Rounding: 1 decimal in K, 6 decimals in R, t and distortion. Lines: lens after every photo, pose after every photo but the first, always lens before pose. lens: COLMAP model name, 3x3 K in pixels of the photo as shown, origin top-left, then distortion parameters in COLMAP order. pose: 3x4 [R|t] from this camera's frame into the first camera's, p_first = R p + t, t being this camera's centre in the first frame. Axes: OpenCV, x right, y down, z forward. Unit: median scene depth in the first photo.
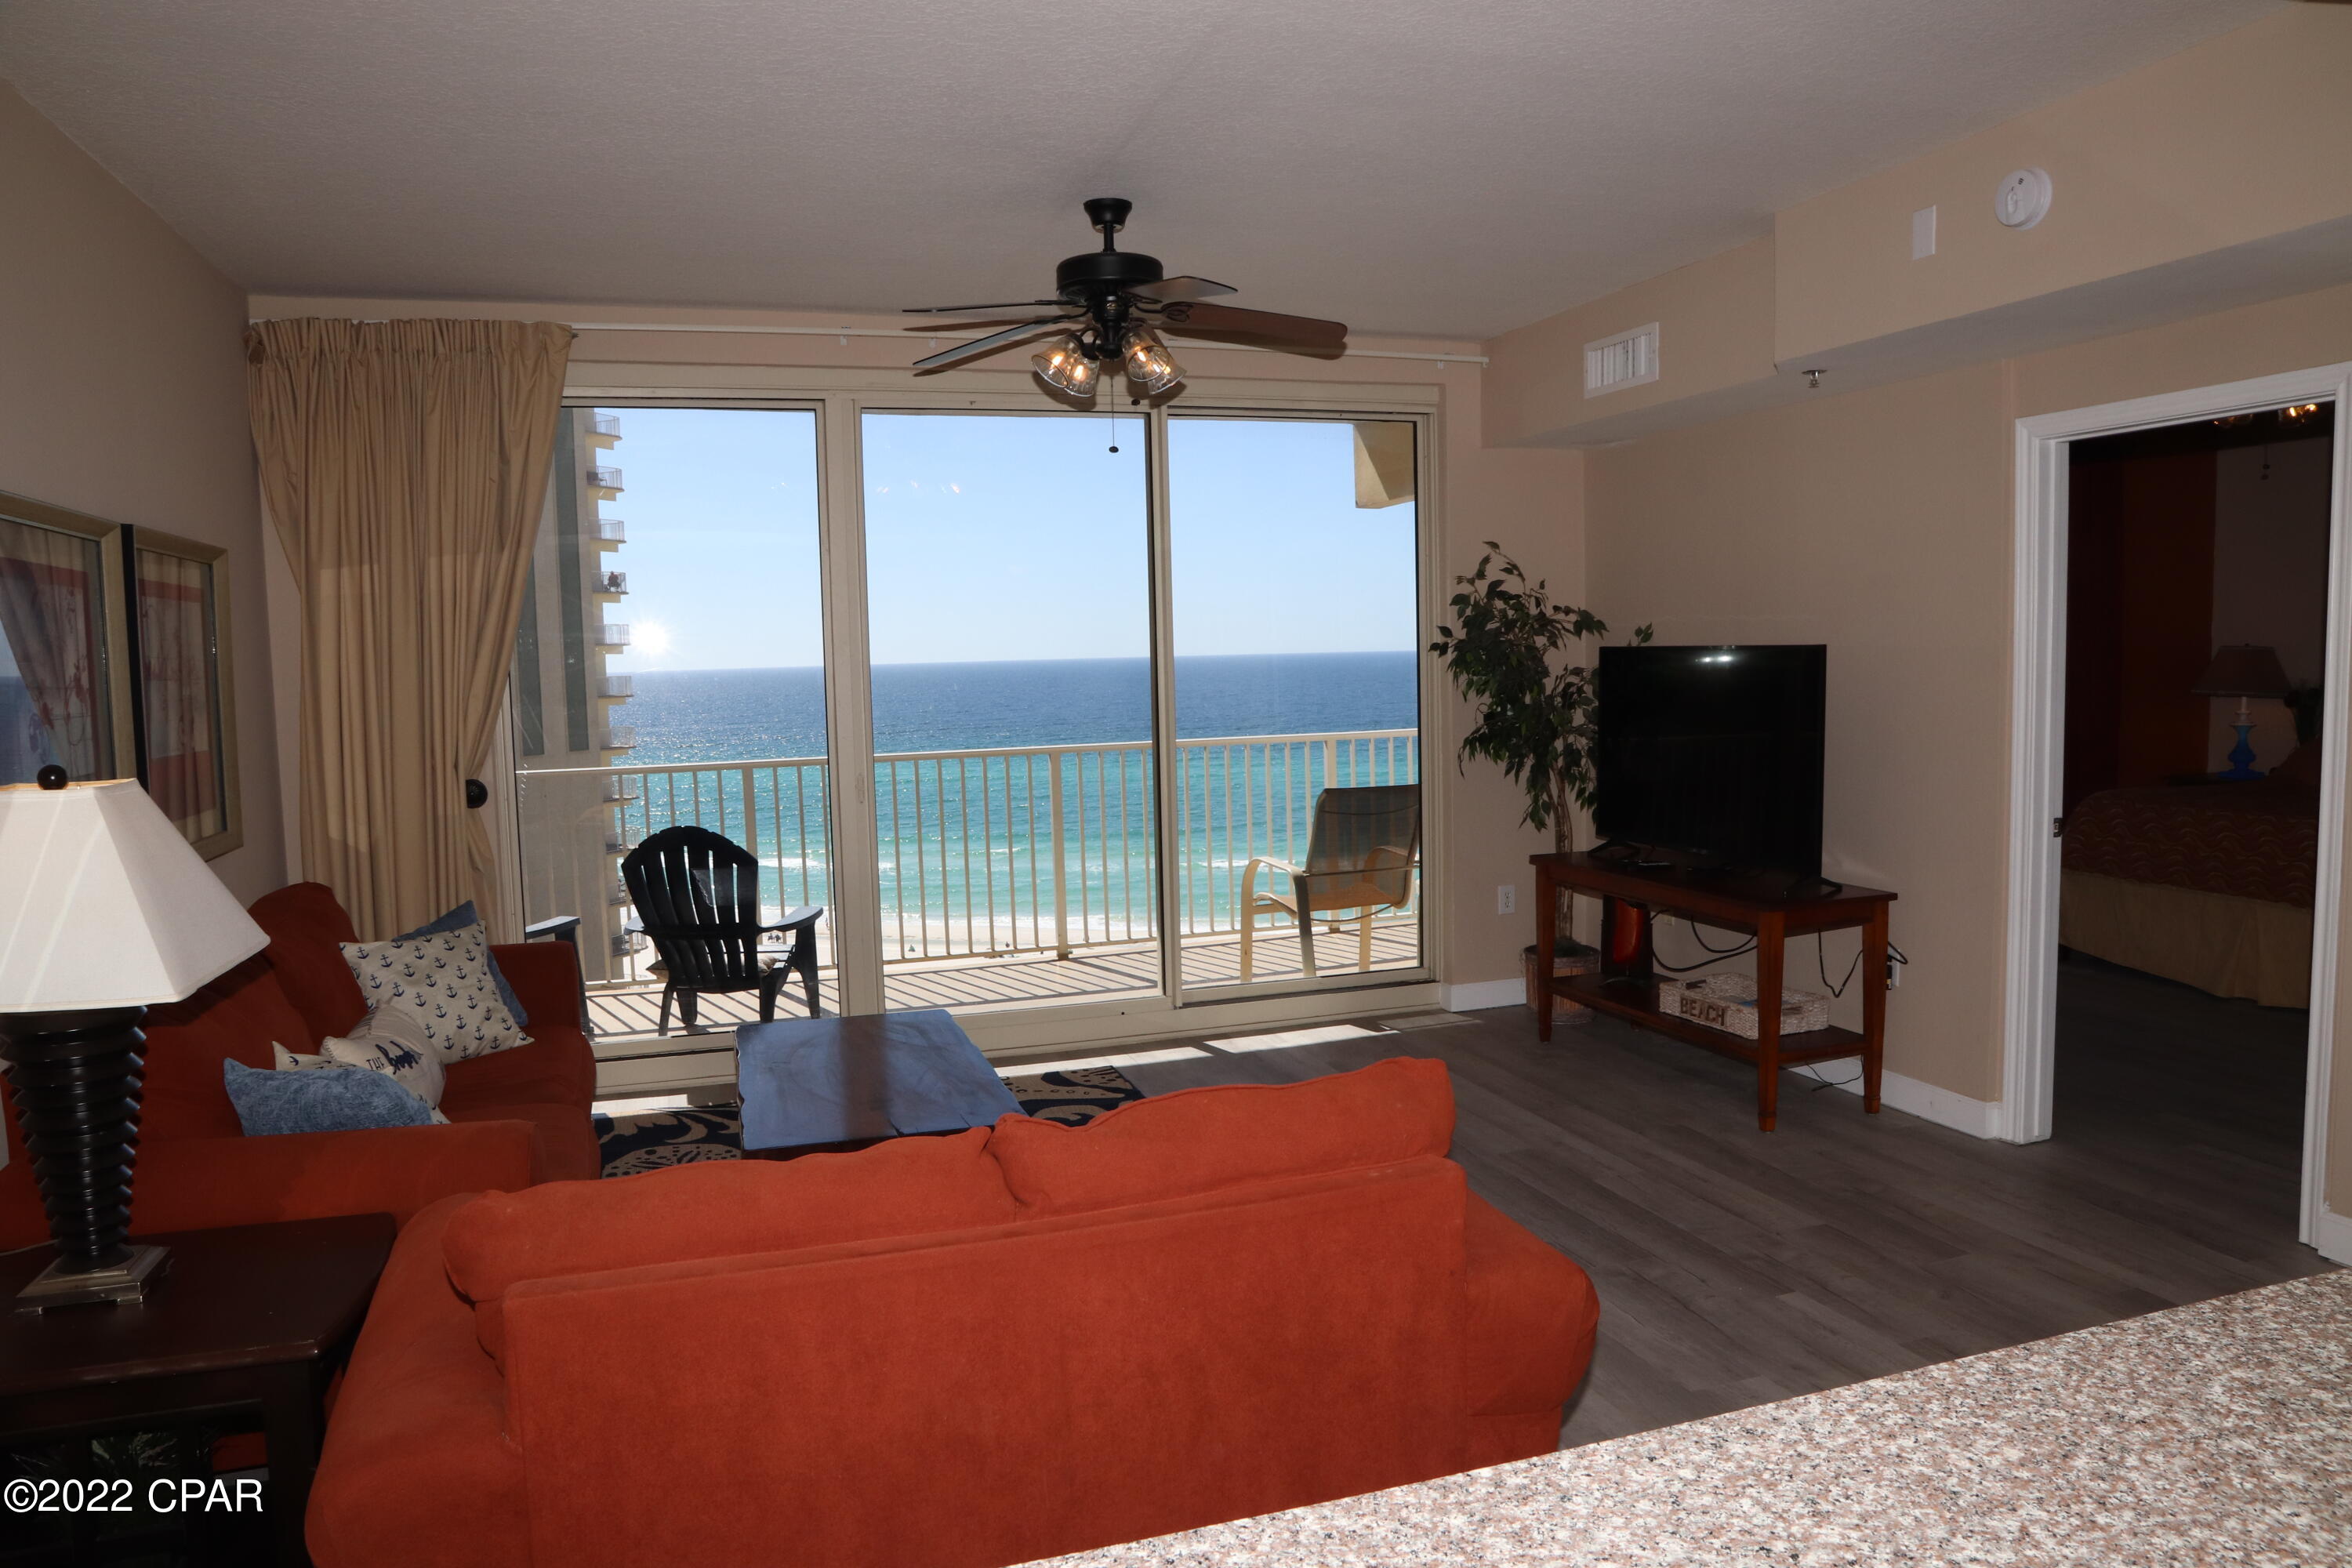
lens RADIAL K [[1626.0, 0, 1180.8], [0, 1626.0, 790.5], [0, 0, 1]] dist [-0.117519, 0.097318]
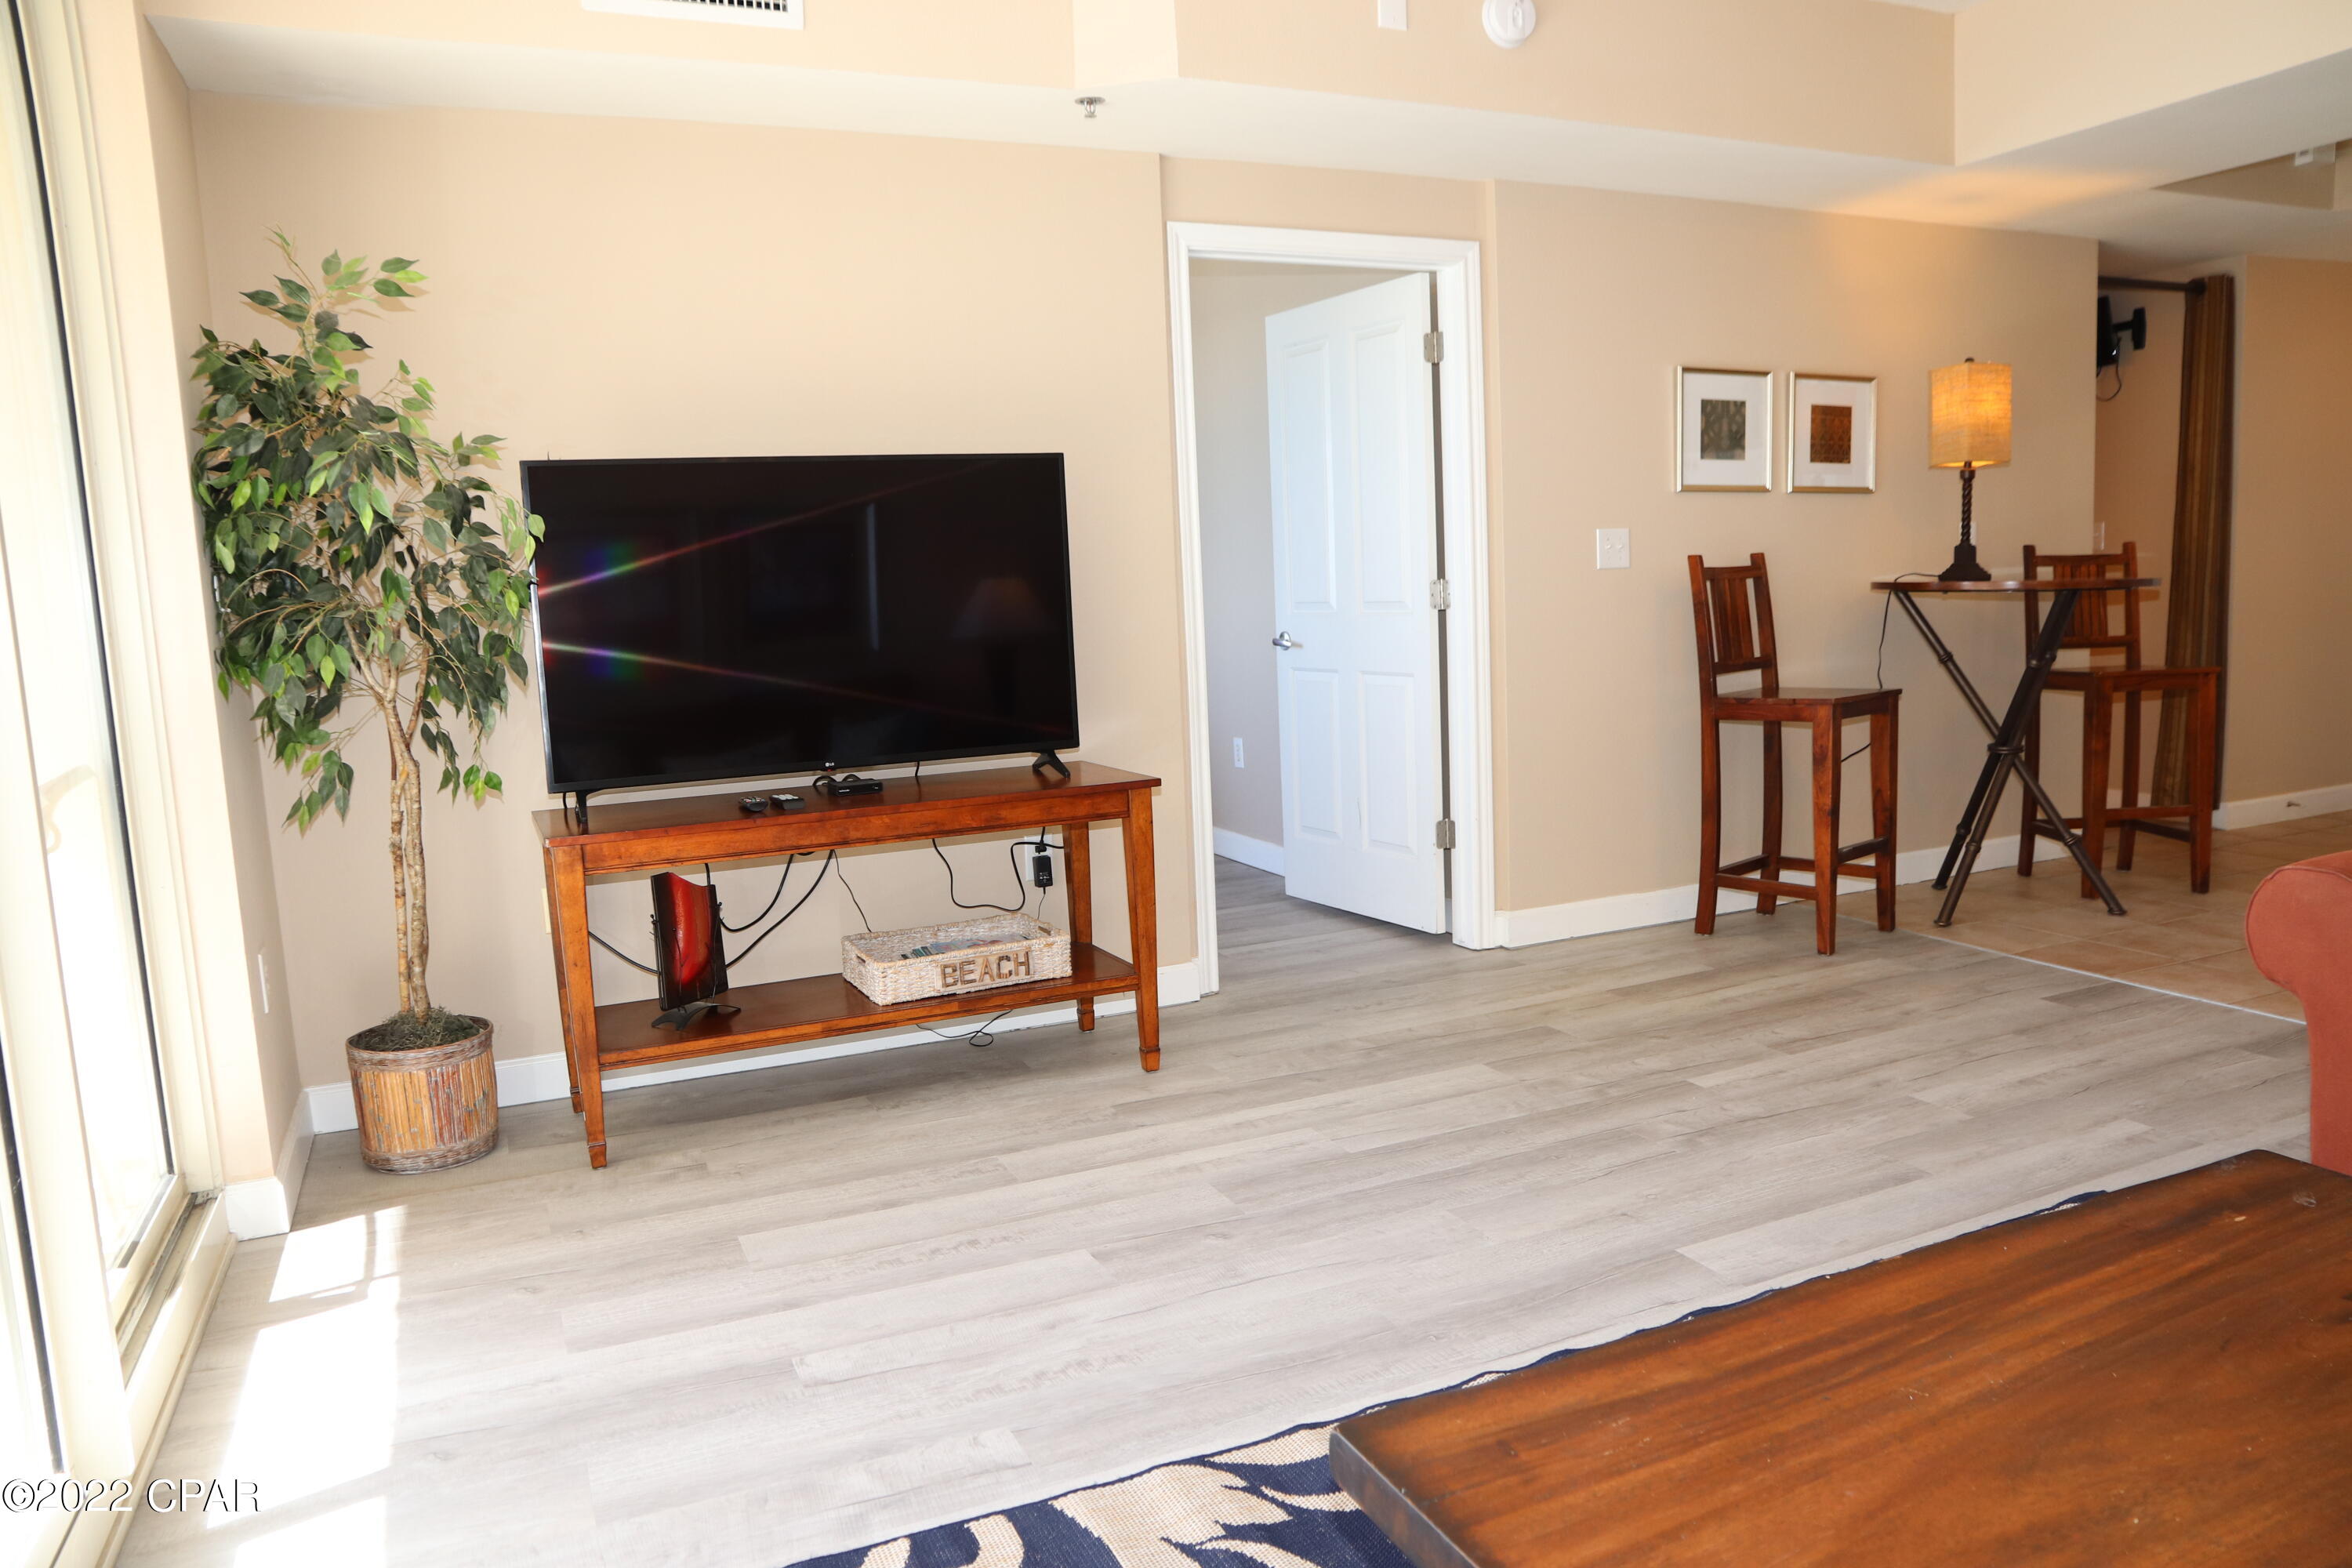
lens RADIAL K [[1615.7, 0, 1261.3], [0, 1615.7, 797.8], [0, 0, 1]] dist [-0.117282, 0.093952]
pose [[-0.133599, -0.106820, 0.985262, -0.329662], [0.123932, 0.984569, 0.123550, -0.007906], [-0.983256, 0.138611, -0.118299, 0.830272]]
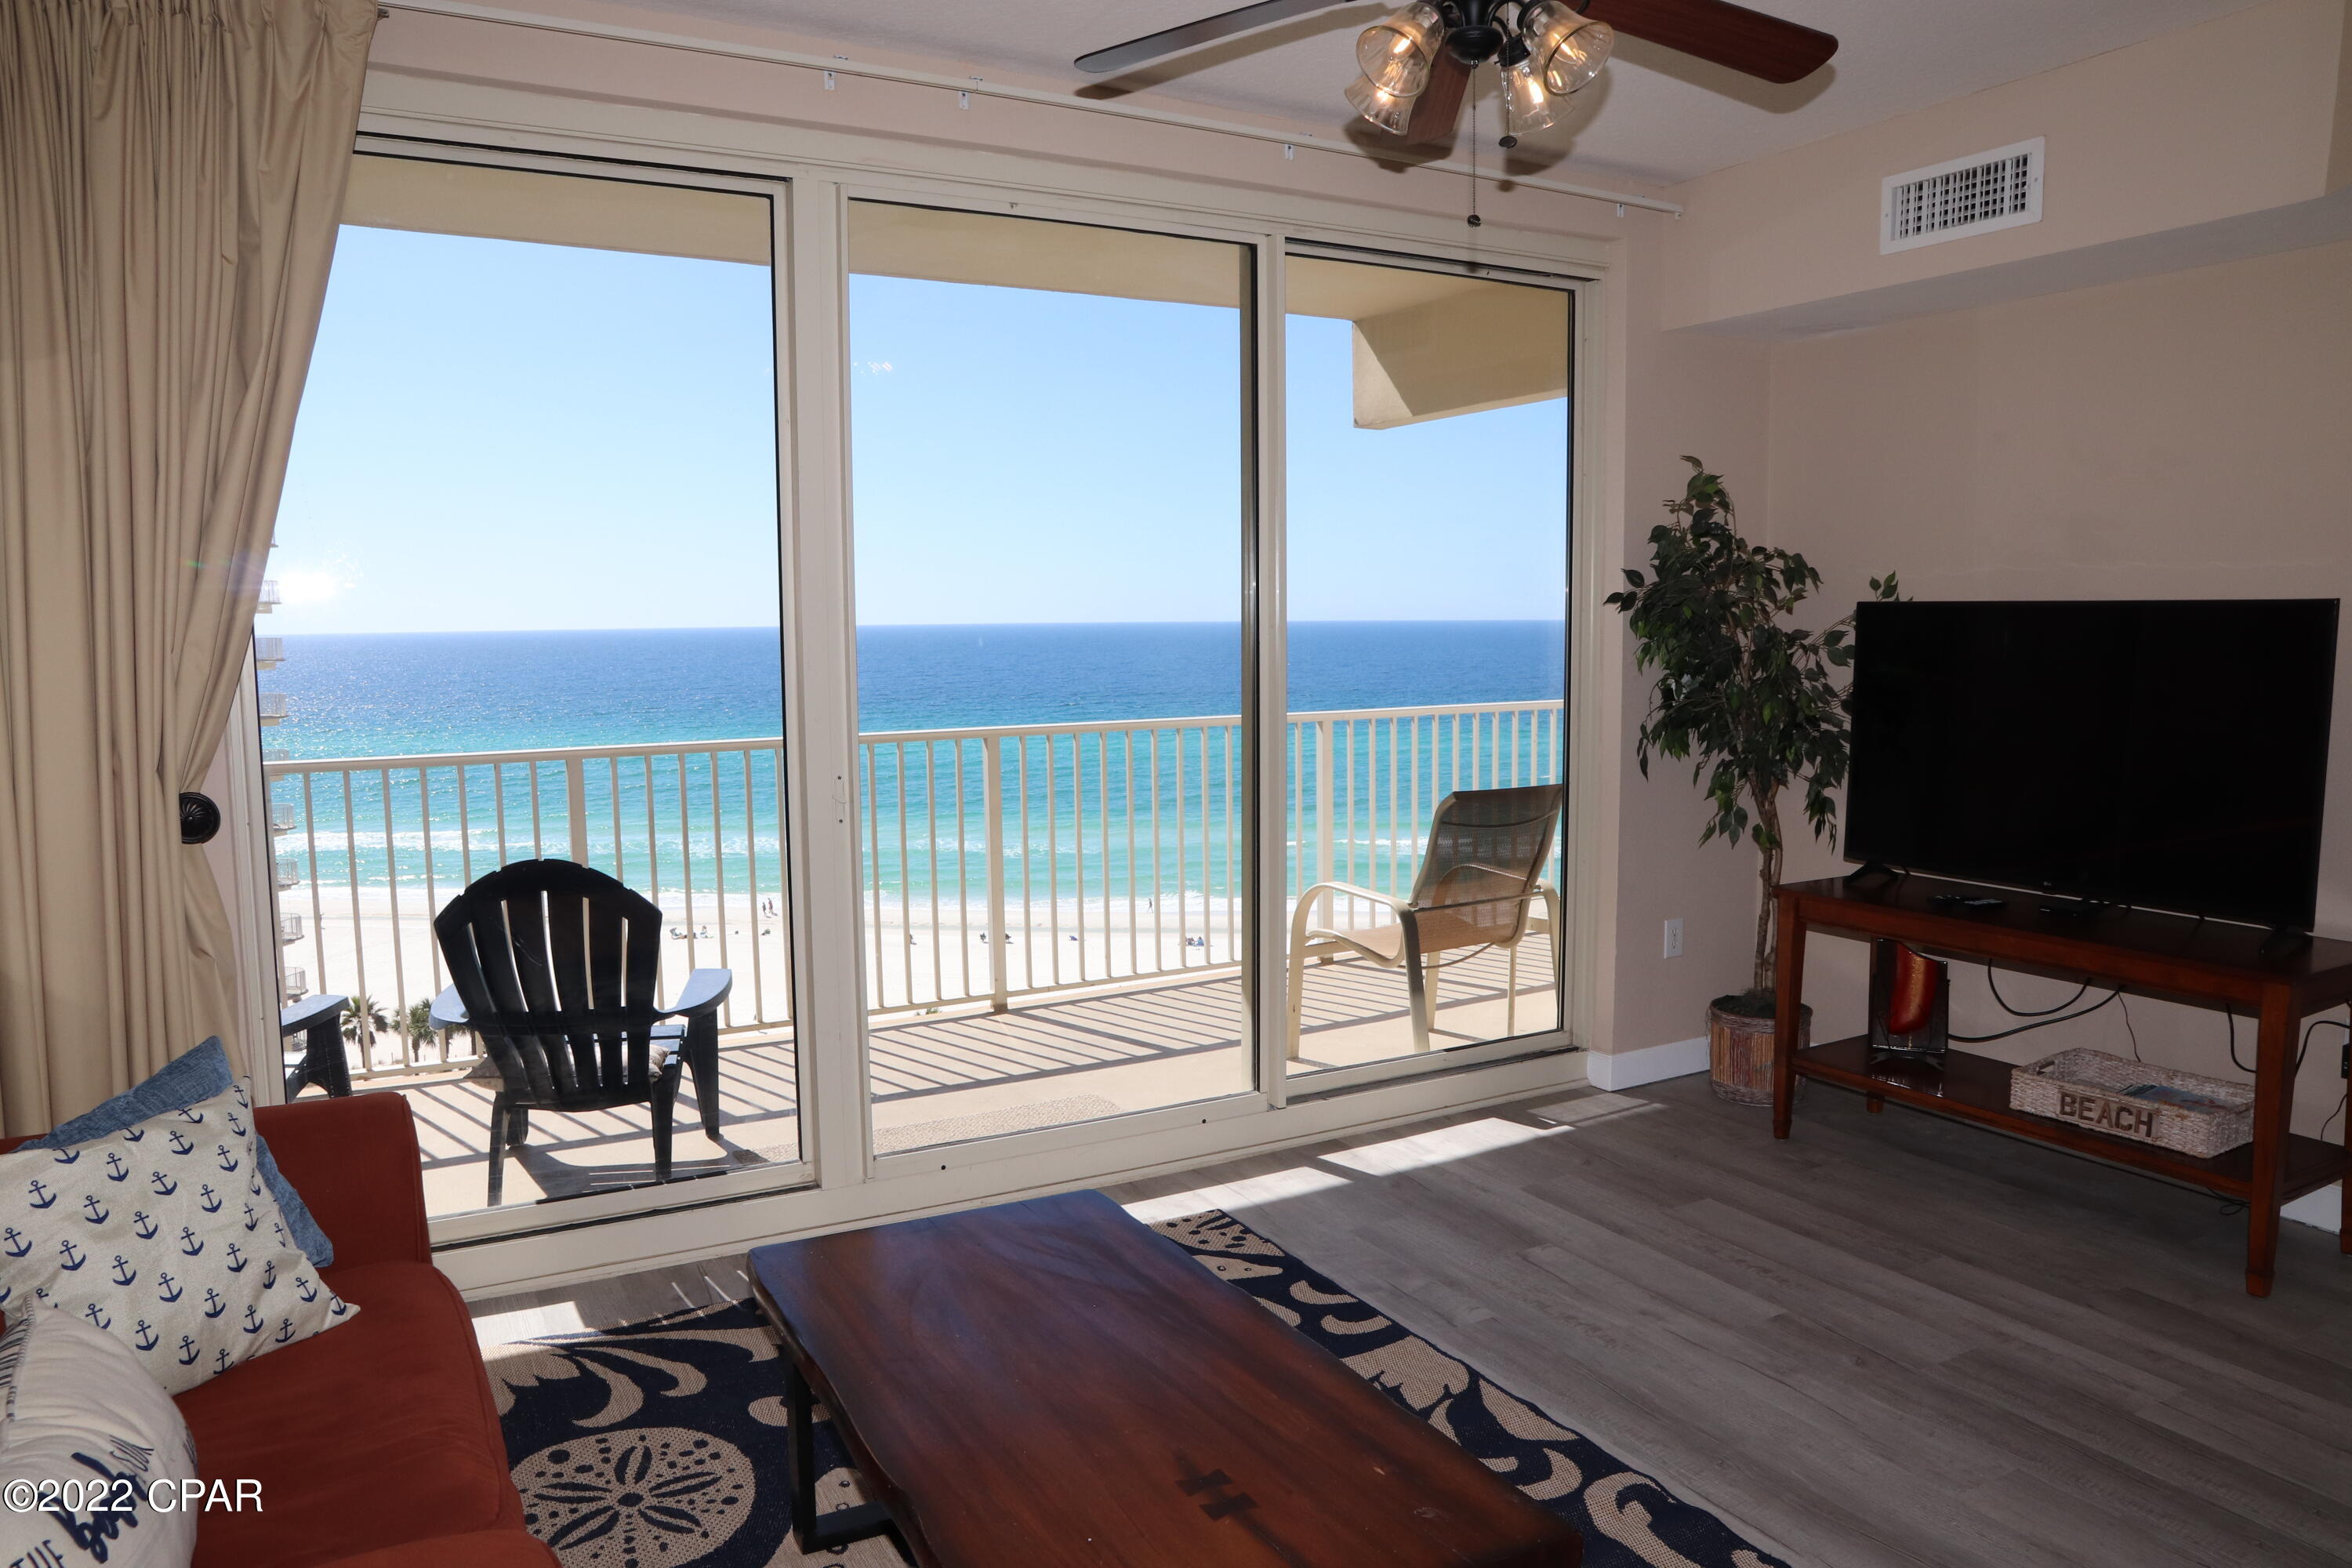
lens RADIAL K [[1626.0, 0, 1180.8], [0, 1626.0, 790.5], [0, 0, 1]] dist [-0.117519, 0.097318]
pose [[0.981491, -0.002936, 0.191485, -0.183984], [-0.000372, 0.999851, 0.017239, -0.015528], [-0.191507, -0.016992, 0.981344, 0.343130]]
